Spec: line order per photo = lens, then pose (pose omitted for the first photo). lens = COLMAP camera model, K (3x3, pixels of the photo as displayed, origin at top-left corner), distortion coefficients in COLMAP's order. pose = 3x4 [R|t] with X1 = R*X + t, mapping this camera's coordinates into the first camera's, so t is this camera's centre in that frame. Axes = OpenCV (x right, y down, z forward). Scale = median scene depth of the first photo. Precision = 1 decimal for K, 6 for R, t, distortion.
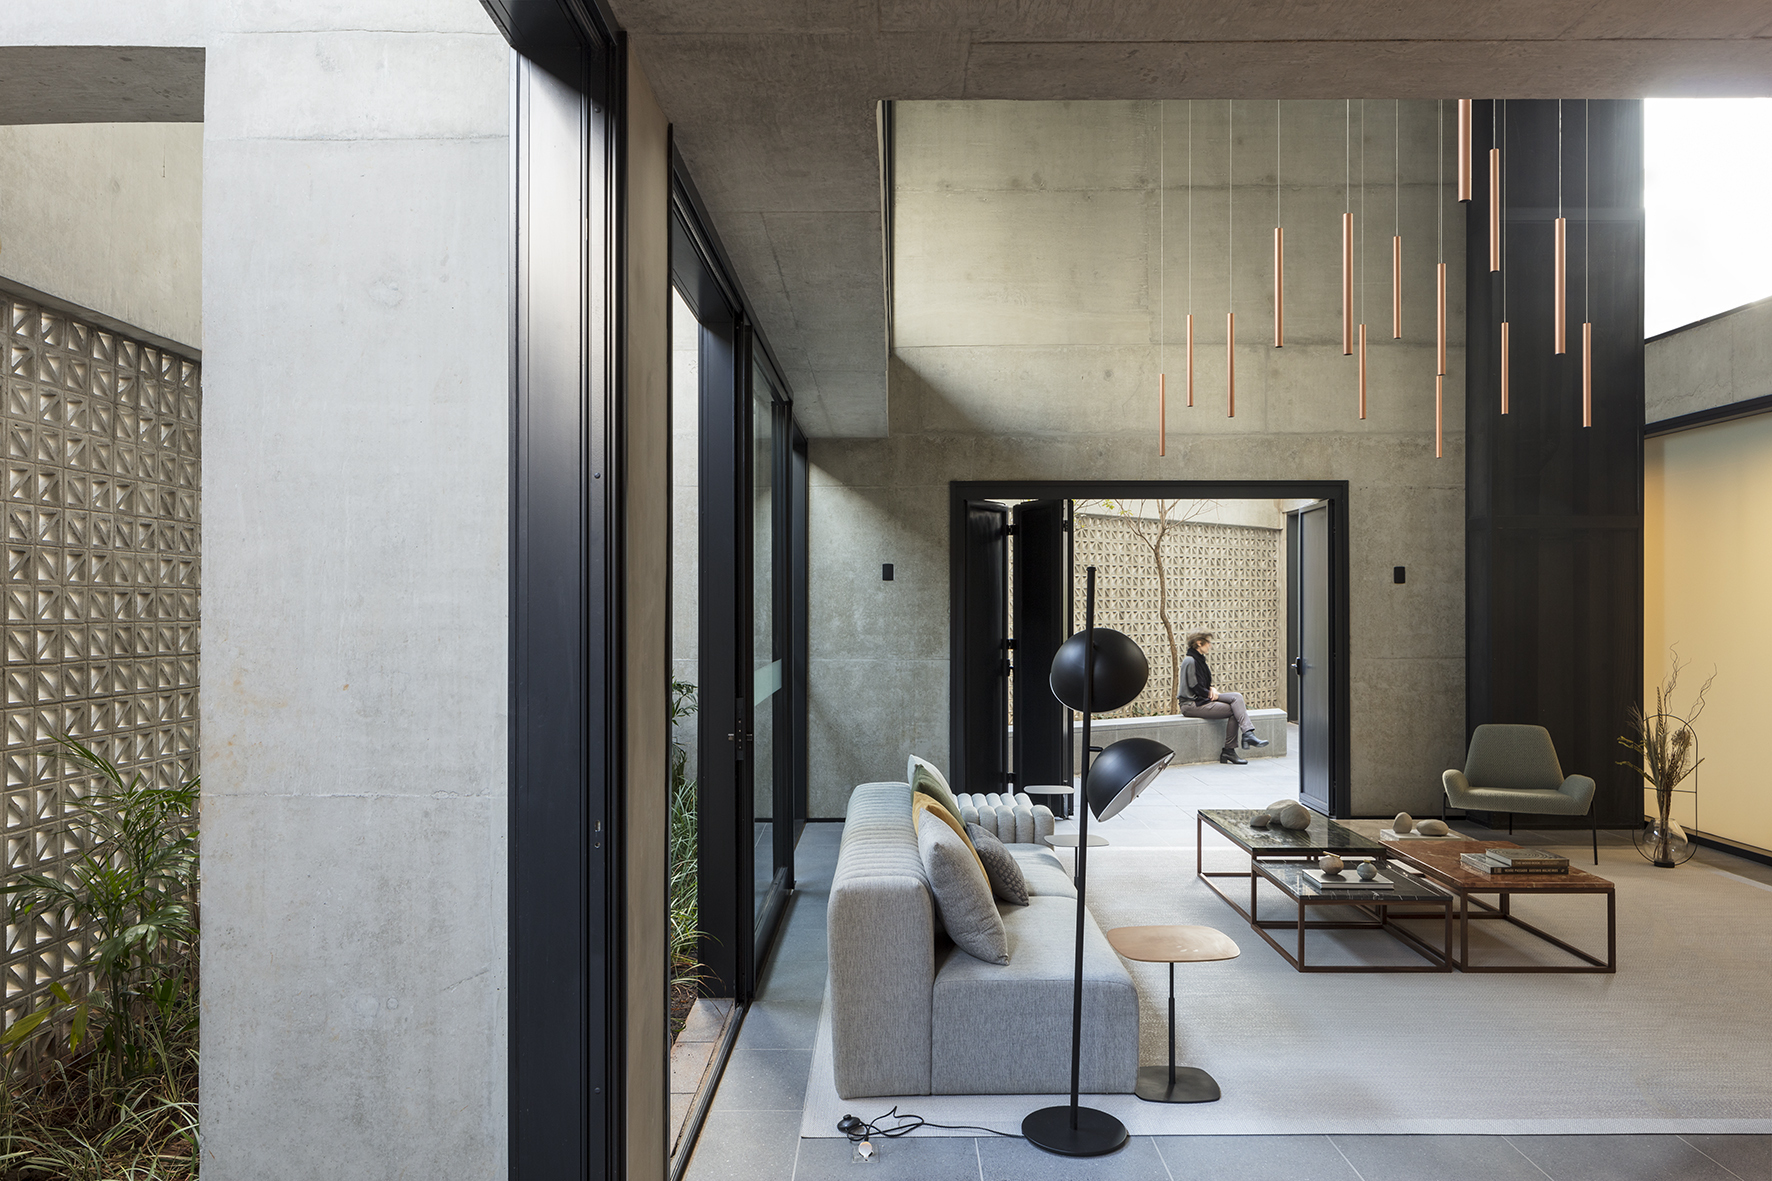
lens RADIAL K [[1221.9, 0, 876.8], [0, 1221.9, 589.9], [0, 0, 1]] dist [-0.004122, 0.001754]
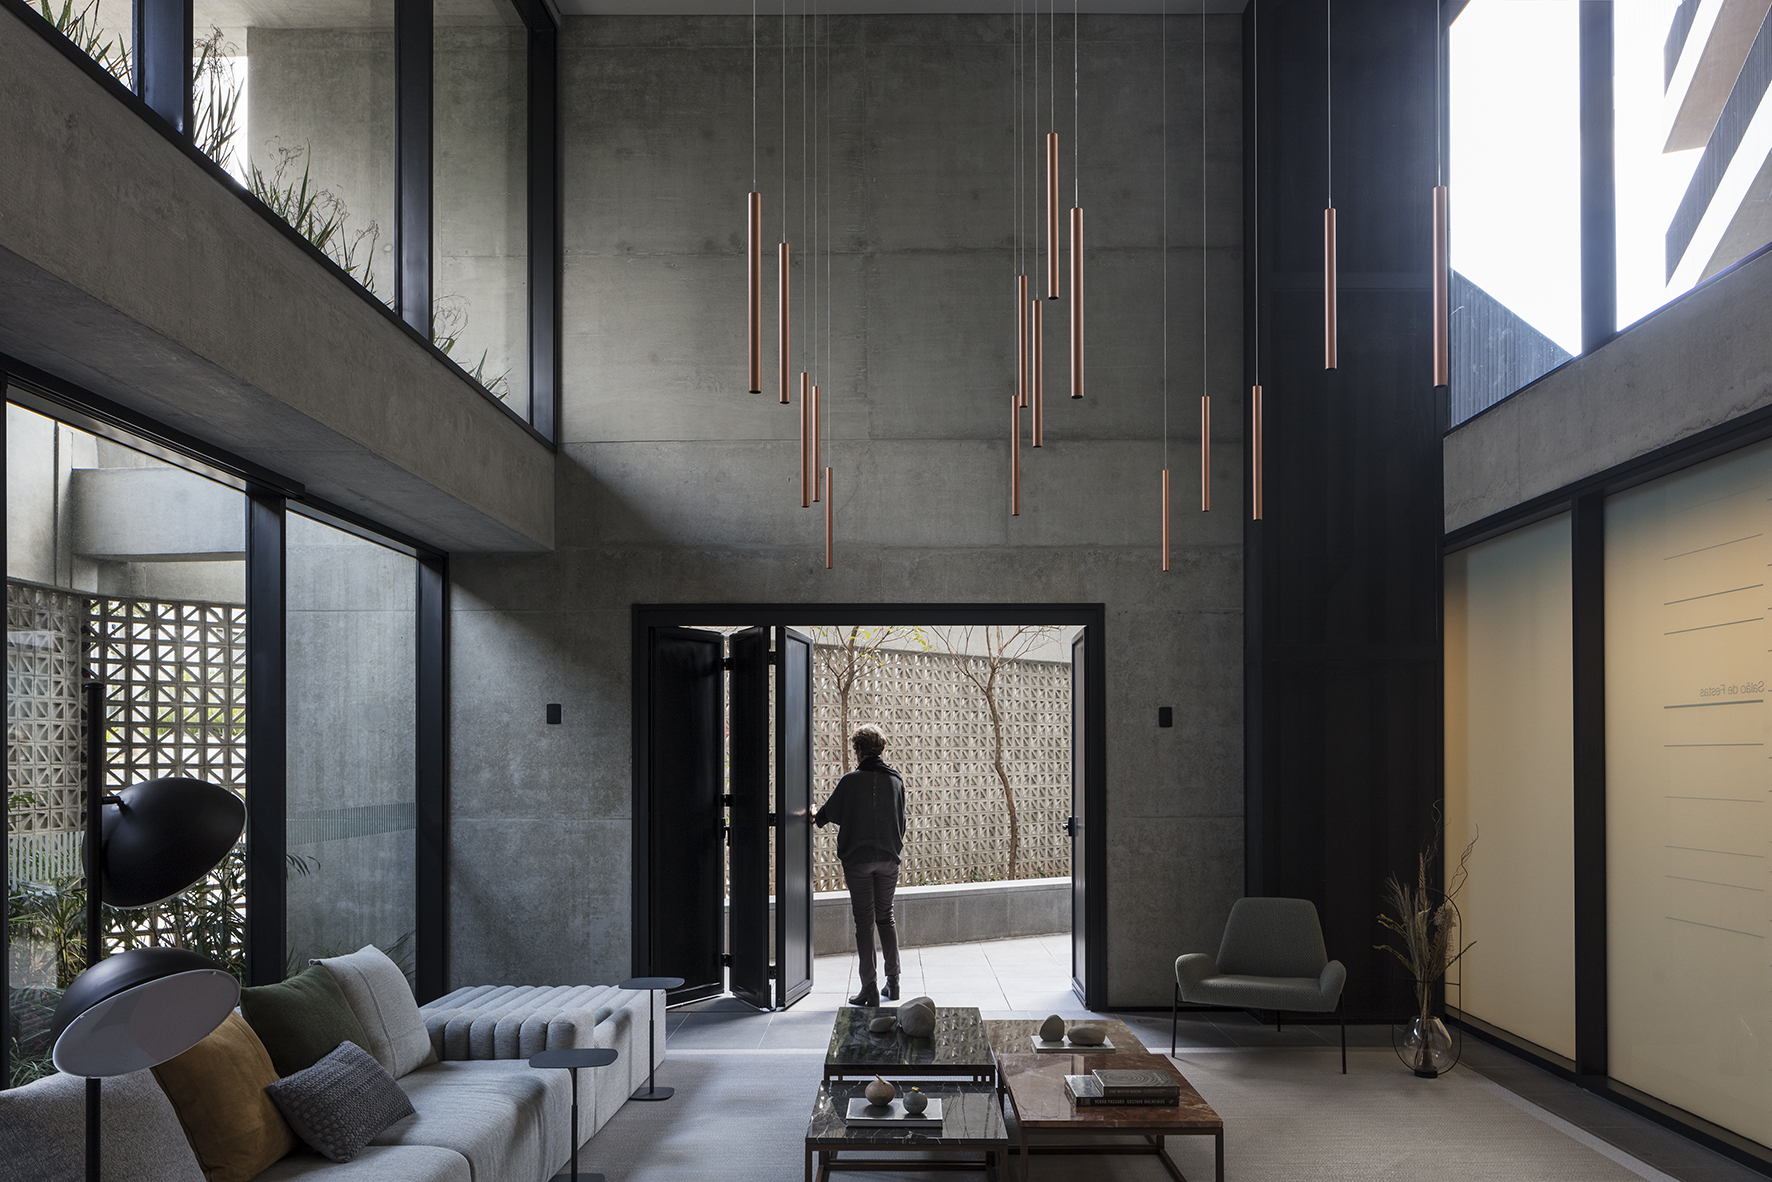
lens RADIAL K [[1221.9, 0, 1003.0], [0, 1221.9, 745.2], [0, 0, 1]] dist [-0.004122, 0.001754]
pose [[0.999884, -0.000407, 0.015257, 0.302234], [0.000403, 1.000000, 0.000228, 0.006735], [-0.015257, -0.000222, 0.999884, 0.167627]]
